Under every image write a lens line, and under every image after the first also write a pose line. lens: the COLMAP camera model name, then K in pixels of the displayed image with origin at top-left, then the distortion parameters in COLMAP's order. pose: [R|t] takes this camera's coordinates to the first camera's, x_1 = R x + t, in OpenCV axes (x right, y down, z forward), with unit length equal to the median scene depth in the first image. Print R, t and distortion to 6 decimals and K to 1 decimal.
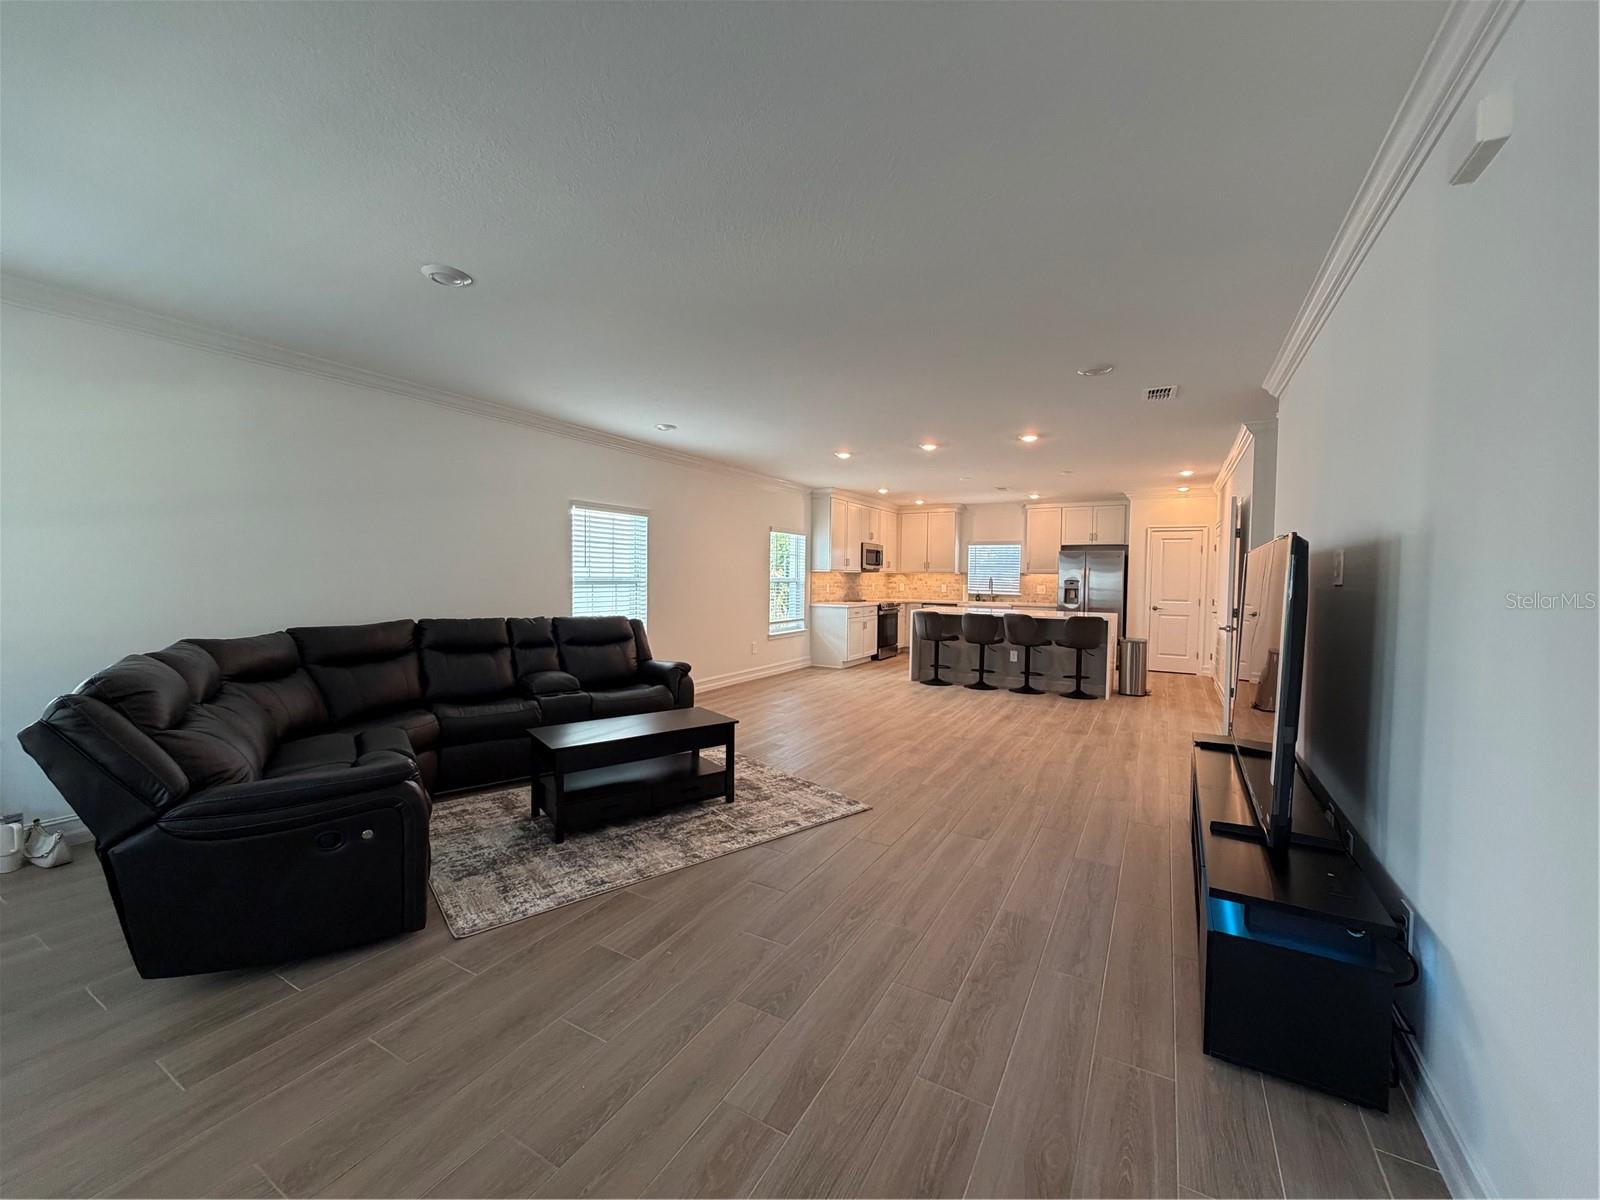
lens RADIAL K [[636.6, 0, 802.4], [0, 636.6, 602.2], [0, 0, 1]] dist [-0.000748, 0.000075]
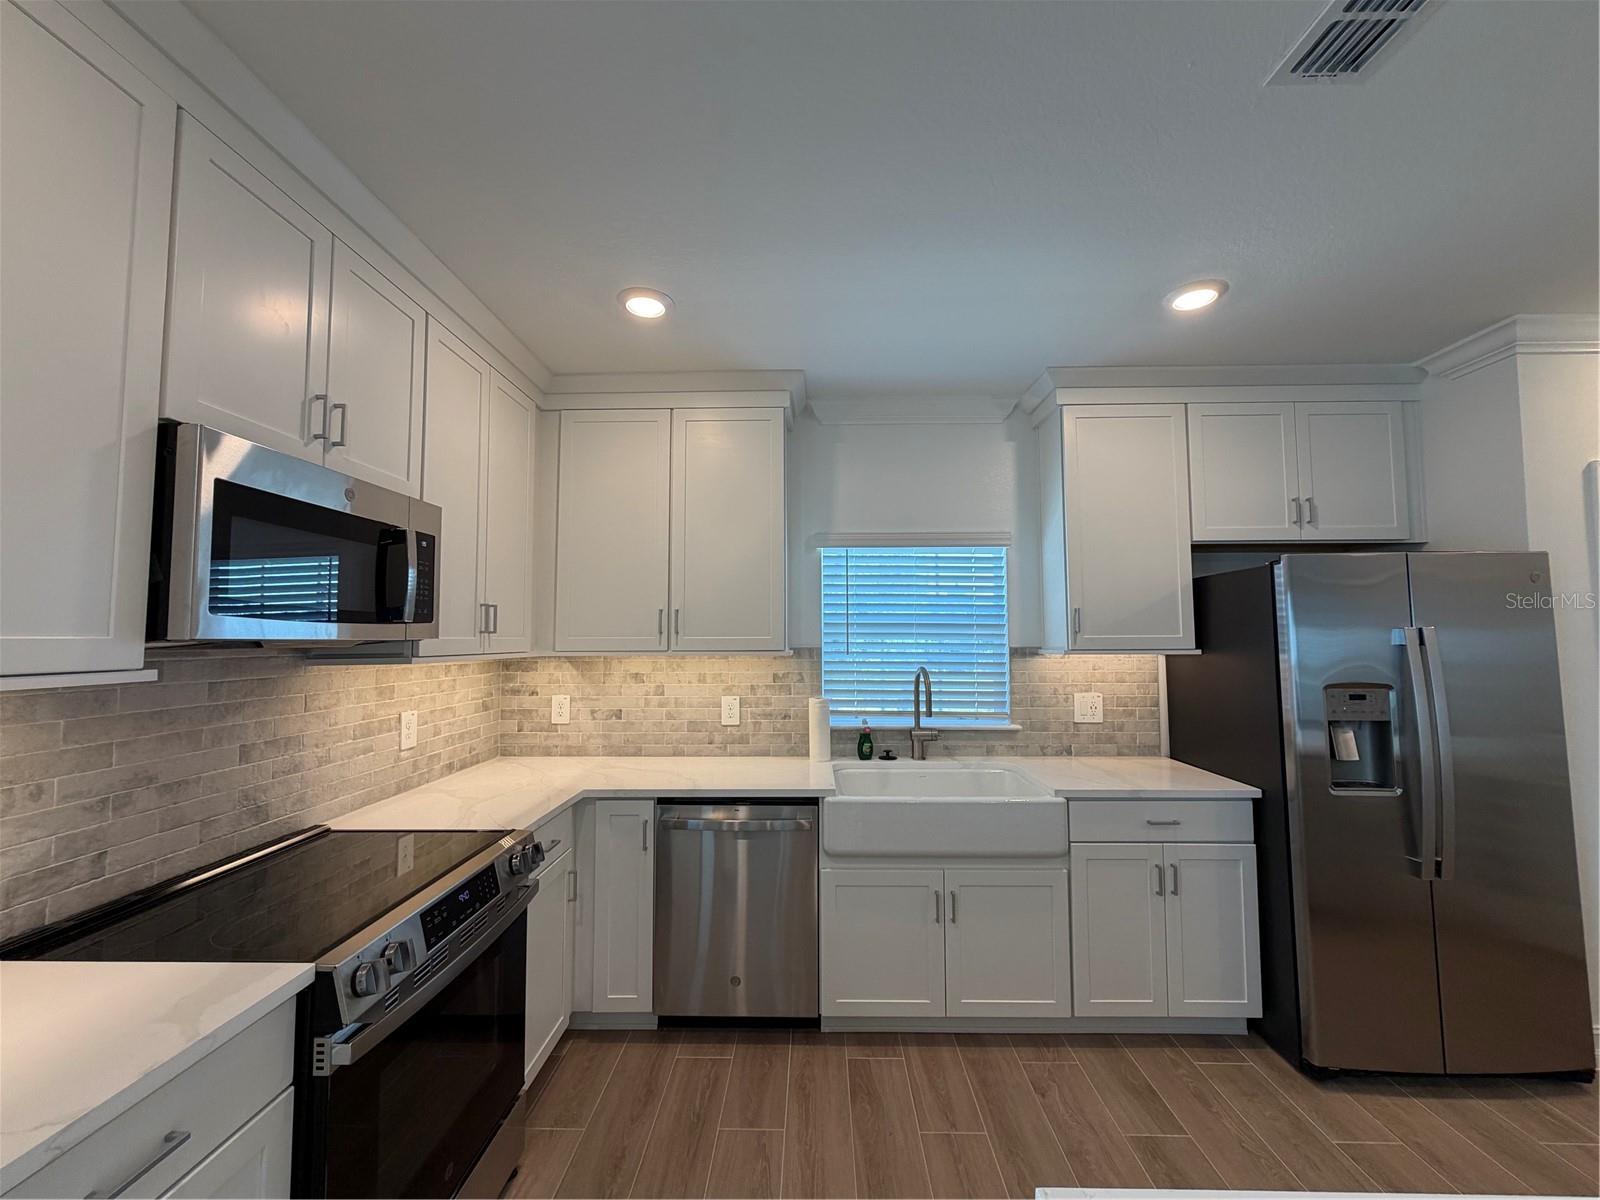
lens RADIAL K [[636.6, 0, 801.9], [0, 636.6, 598.7], [0, 0, 1]] dist [-0.000748, 0.000075]
pose [[0.882153, 0.013858, 0.470758, 0.130483], [0.034214, 0.995040, -0.093406, -0.043860], [-0.469718, 0.098505, 0.877304, 0.787968]]
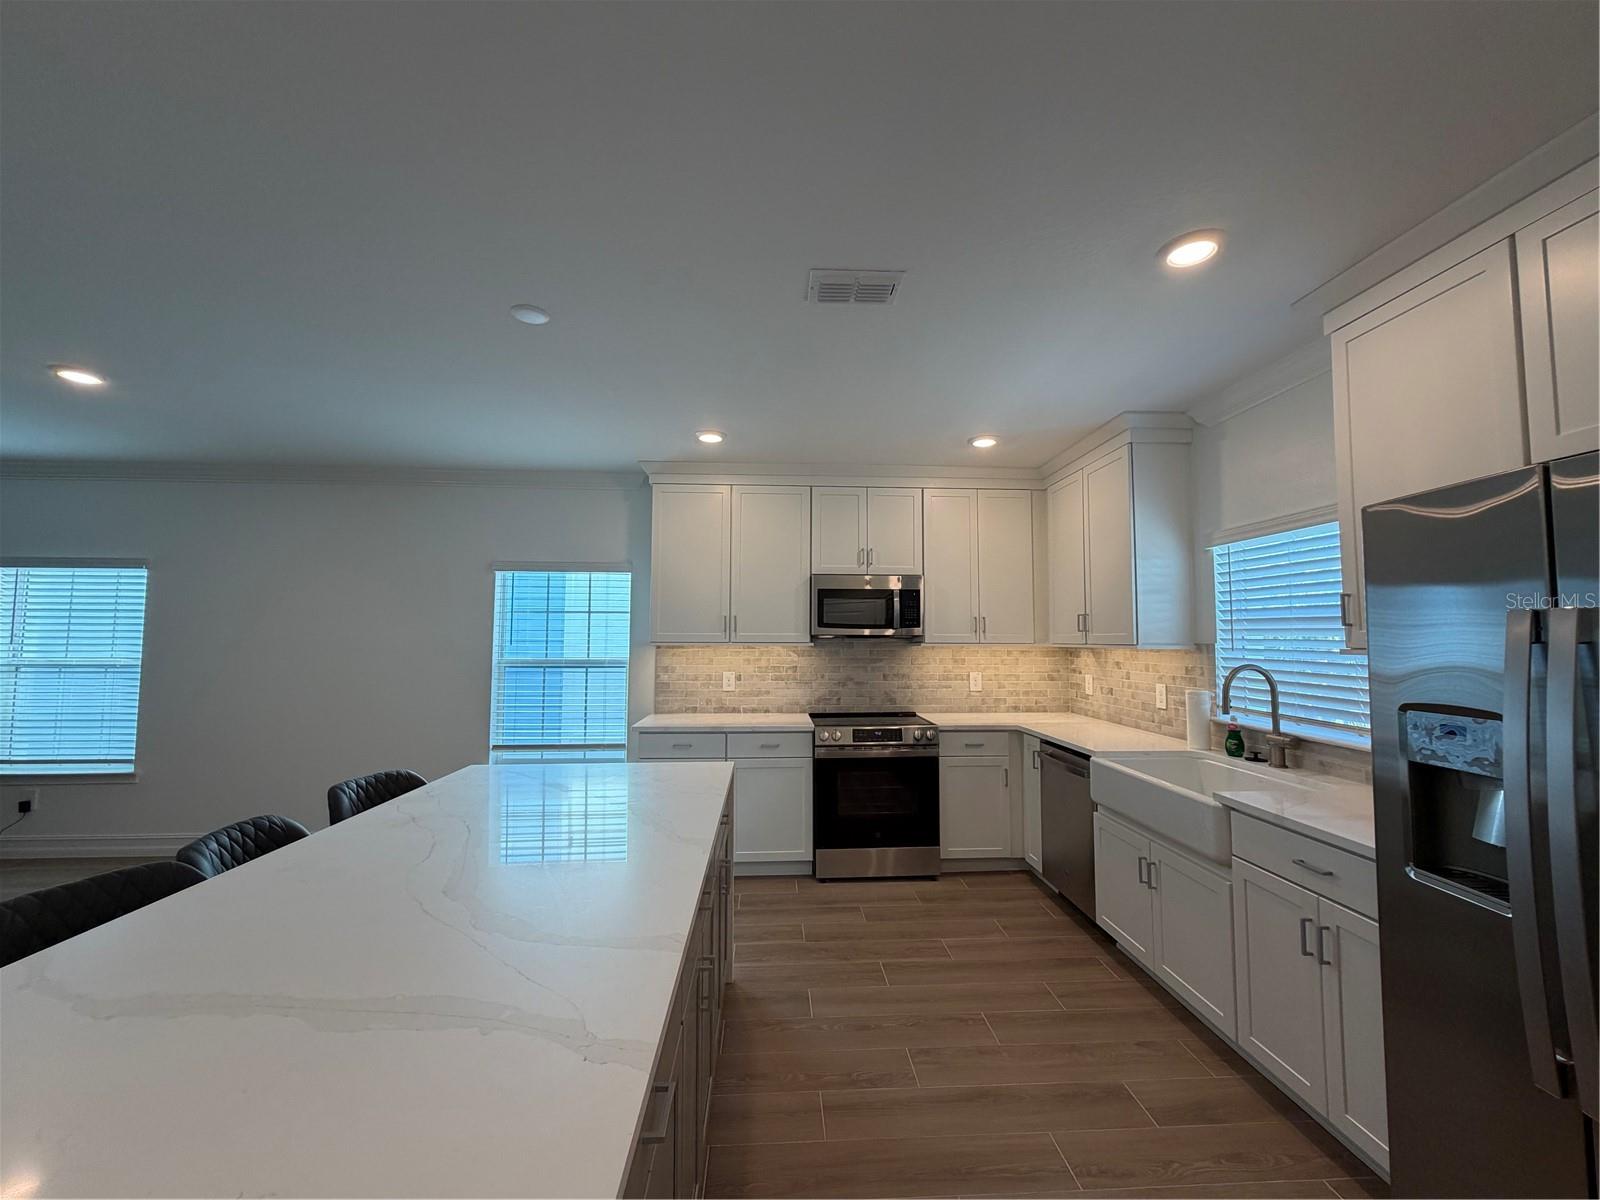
lens RADIAL K [[636.6, 0, 800.5], [0, 636.6, 593.9], [0, 0, 1]] dist [-0.000748, 0.000075]
pose [[0.532865, -0.070578, -0.843252, 0.409068], [-0.032148, 0.994108, -0.103519, -0.034956], [0.845589, 0.082271, 0.527456, 0.718257]]
